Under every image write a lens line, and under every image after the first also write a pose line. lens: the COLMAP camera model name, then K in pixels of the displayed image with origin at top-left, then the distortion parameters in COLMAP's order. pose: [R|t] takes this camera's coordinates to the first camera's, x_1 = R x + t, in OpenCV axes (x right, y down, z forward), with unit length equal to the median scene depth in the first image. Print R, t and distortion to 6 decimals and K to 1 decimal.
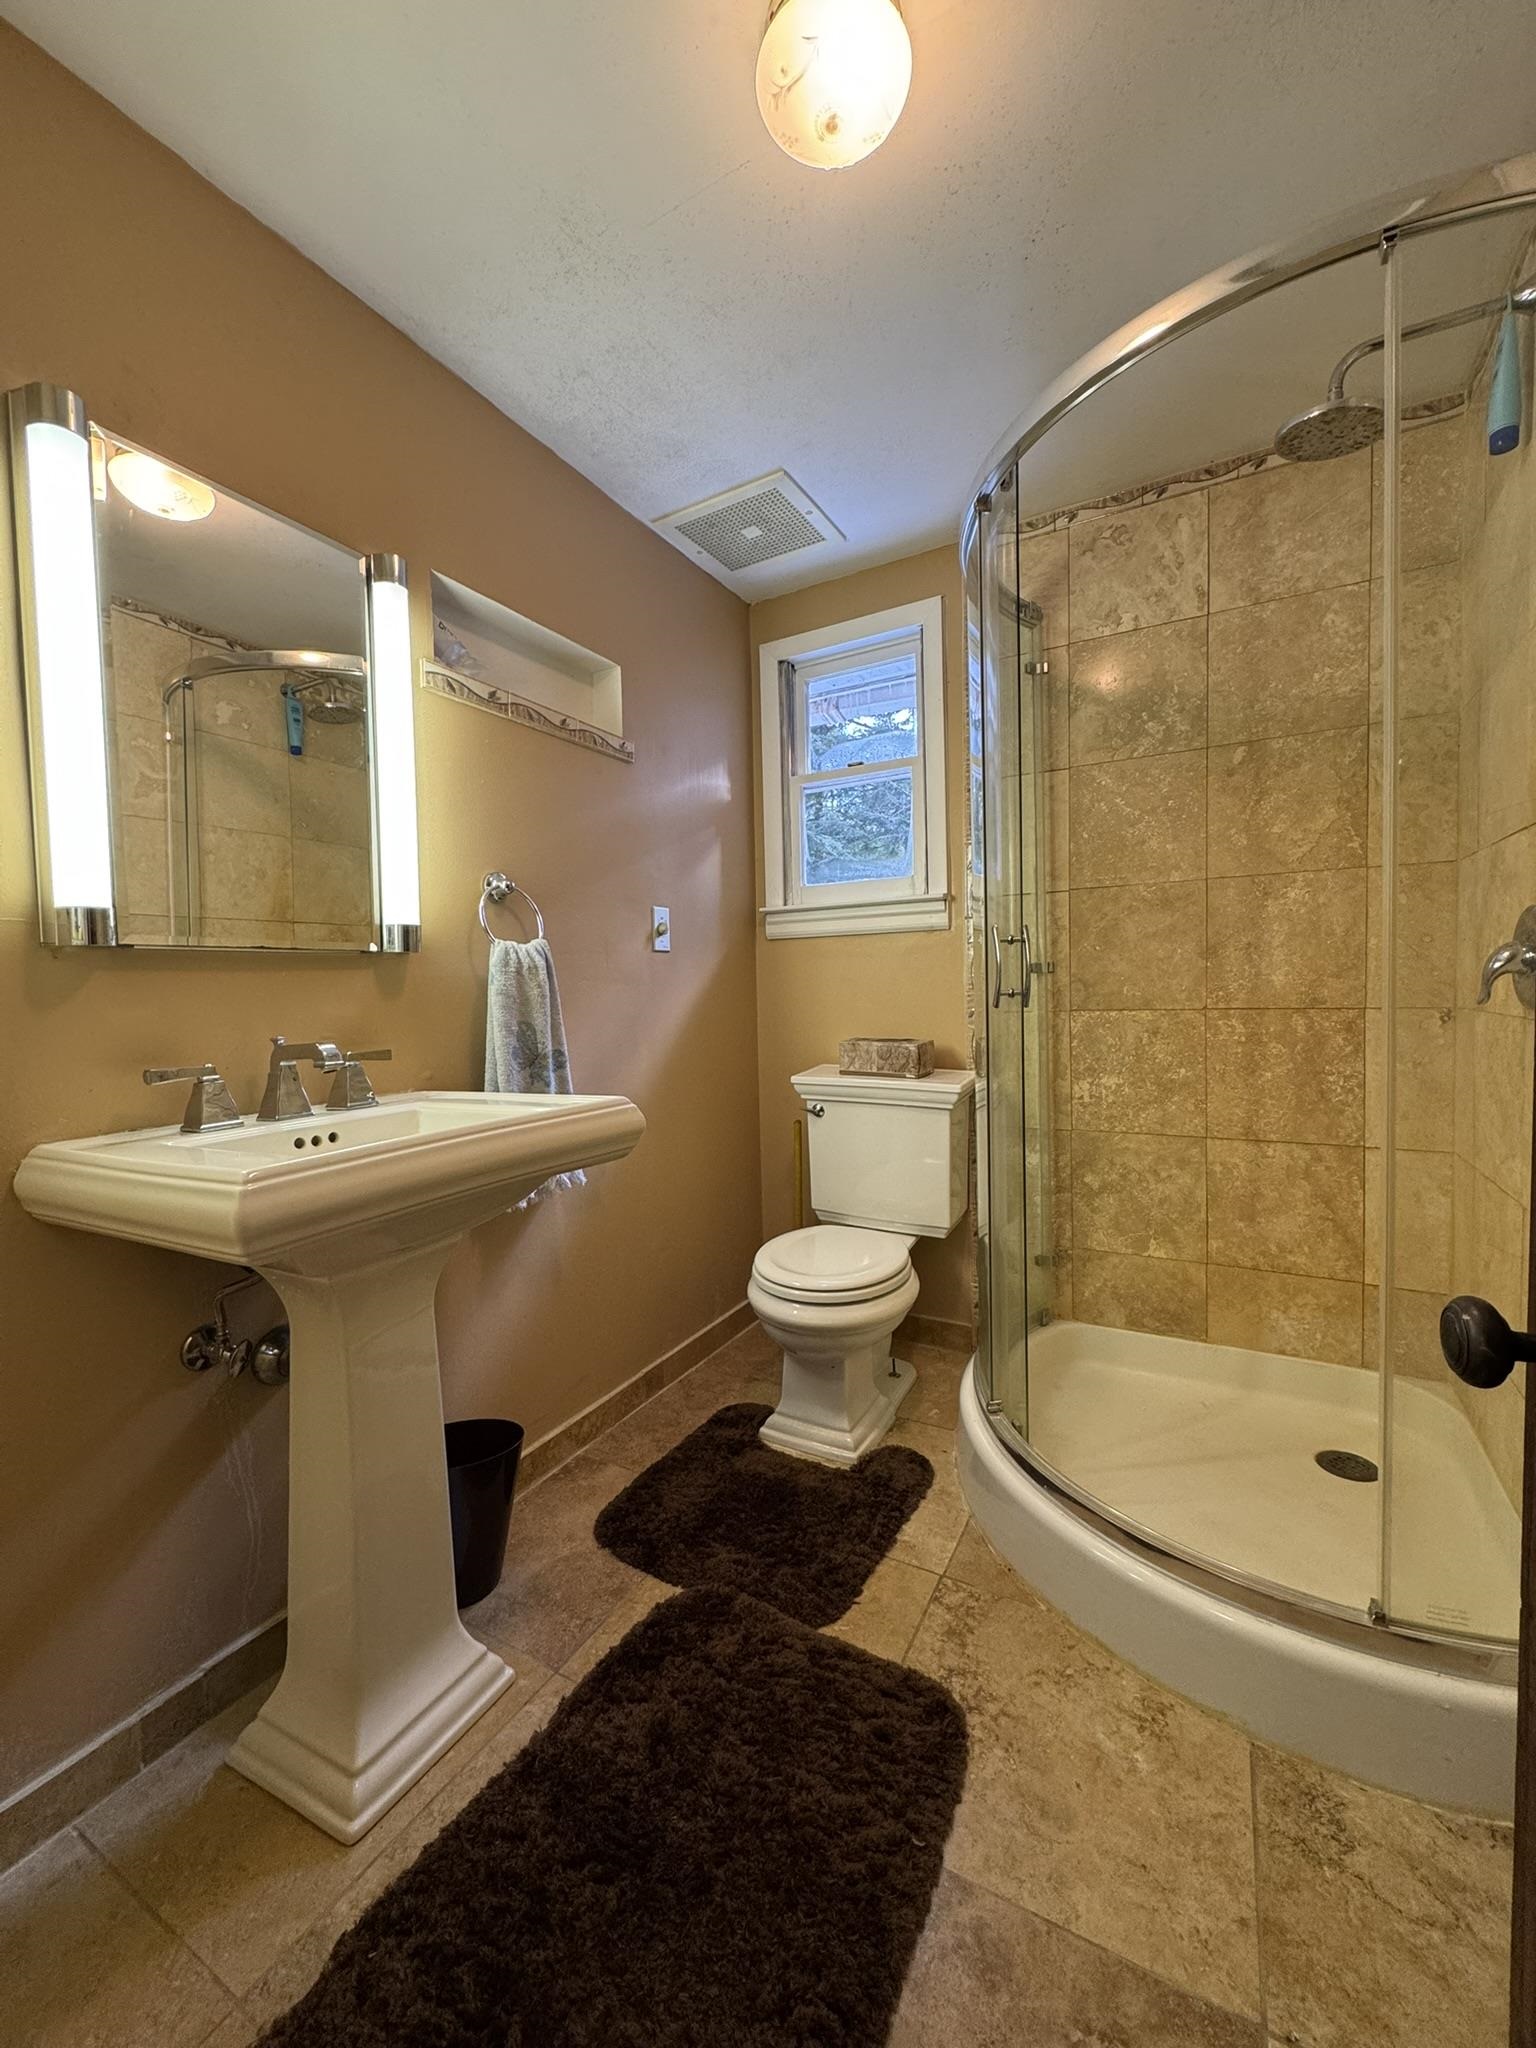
lens RADIAL K [[824.7, 0, 761.3], [0, 824.7, 1028.0], [0, 0, 1]] dist [0.012472, 0.000211]
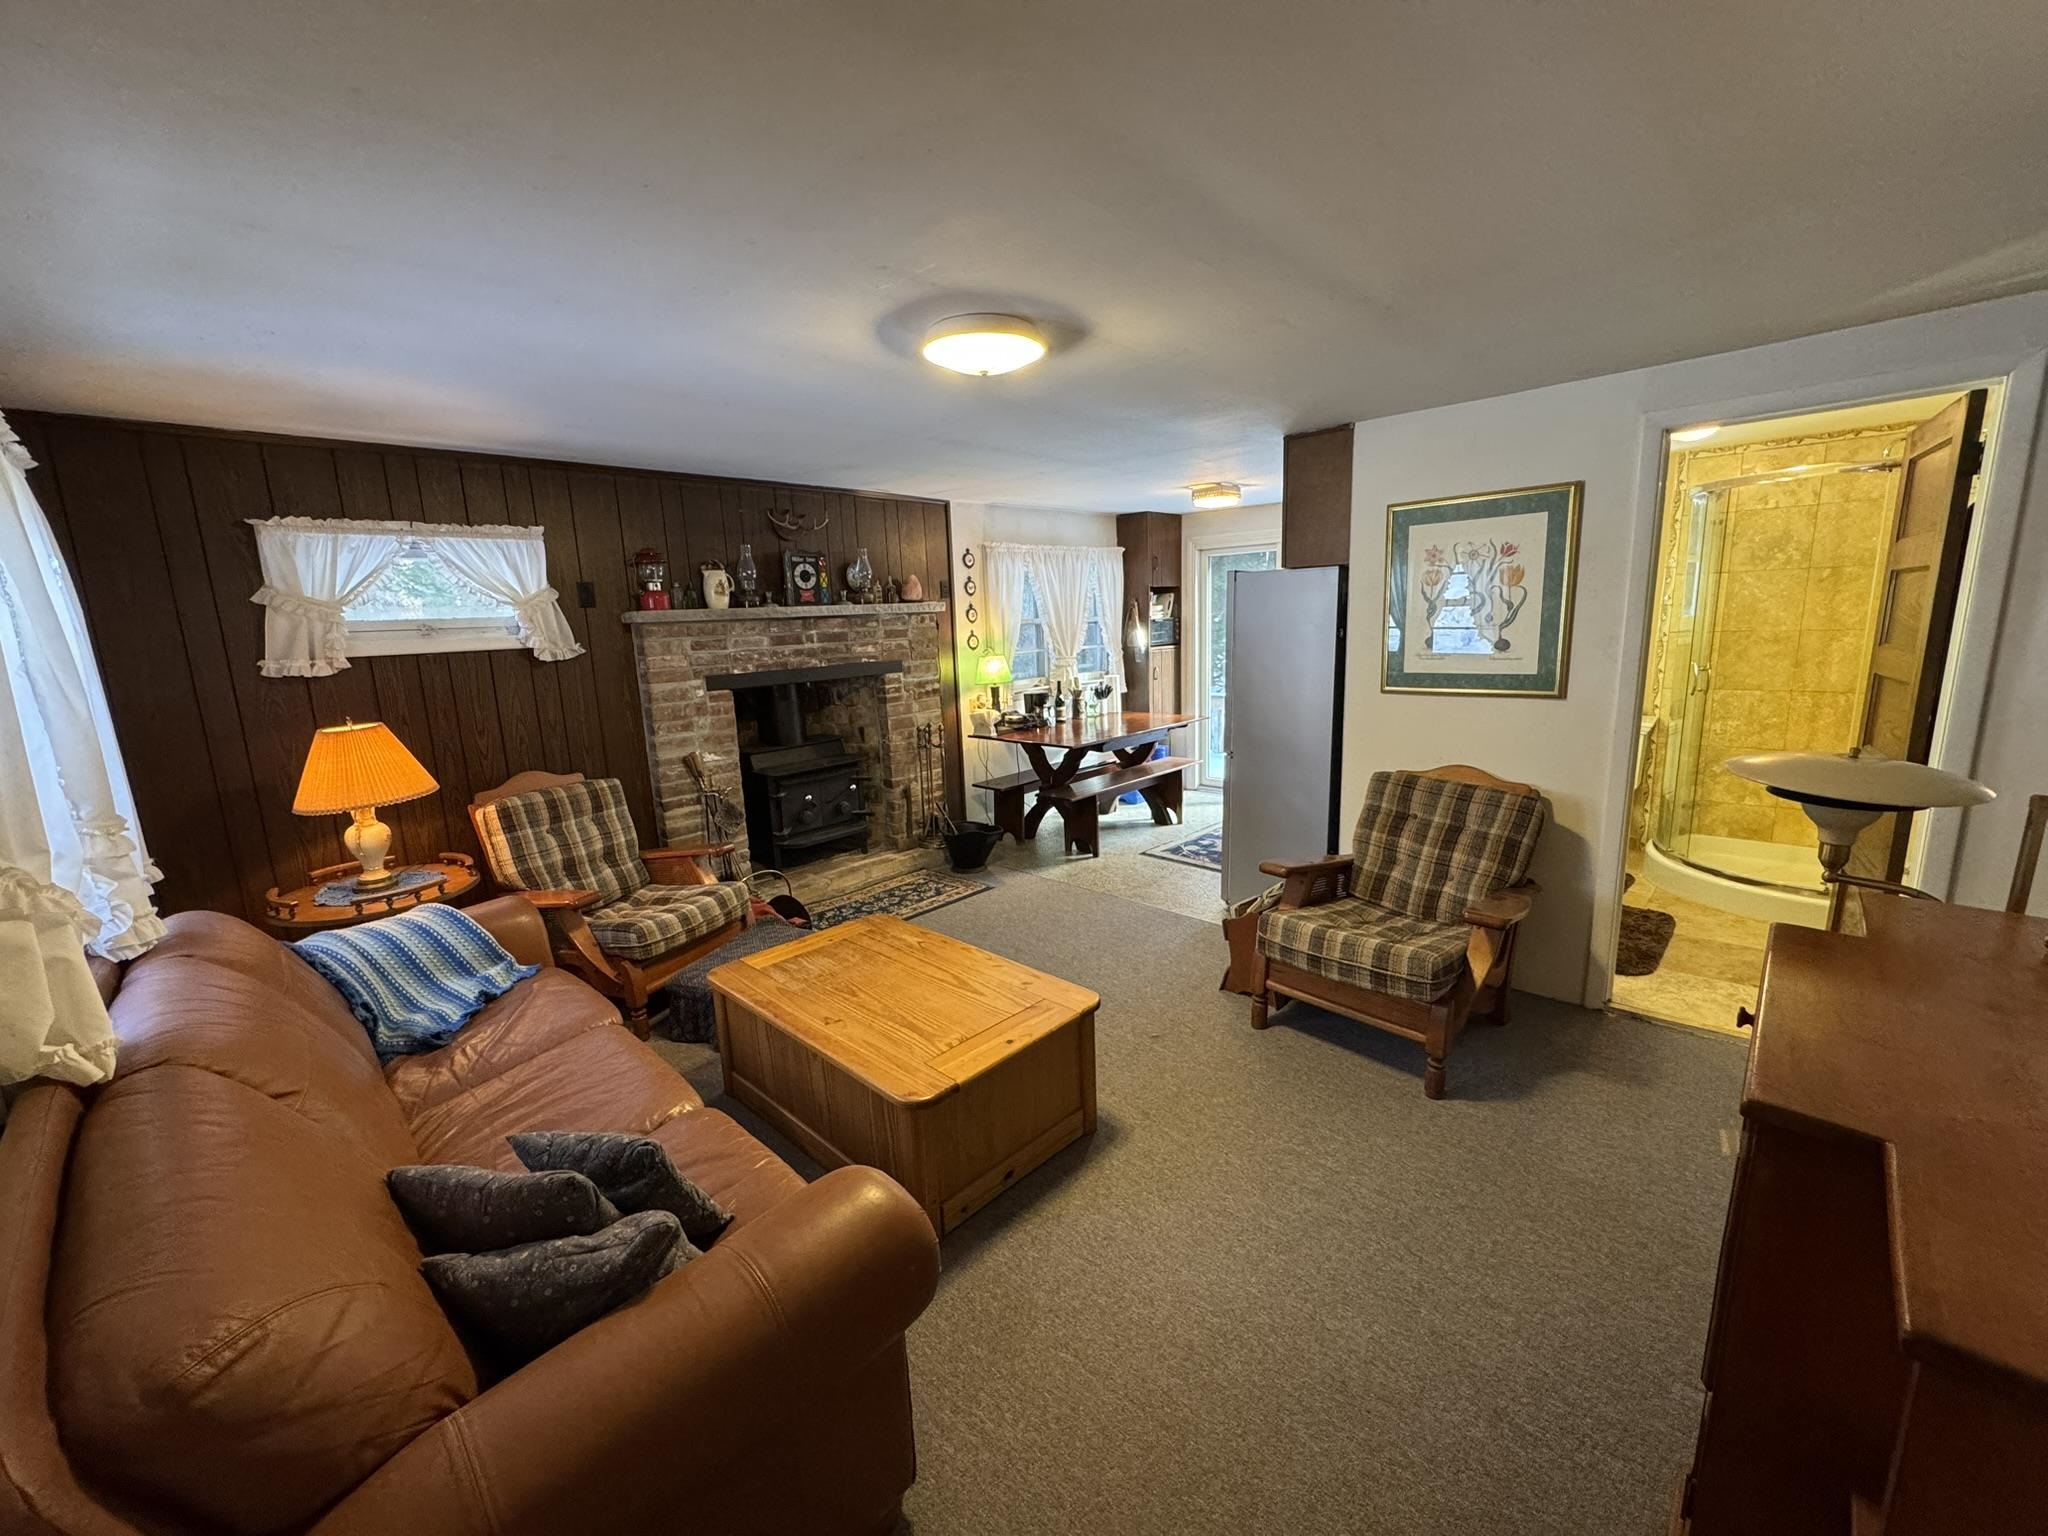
lens RADIAL K [[824.7, 0, 1038.0], [0, 824.7, 768.2], [0, 0, 1]] dist [0.012472, 0.000211]
pose [[0.969666, 0.027785, -0.242849, -0.821740], [0.012148, 0.986813, 0.161407, -0.195704], [0.244131, -0.159461, 0.956542, -1.564260]]
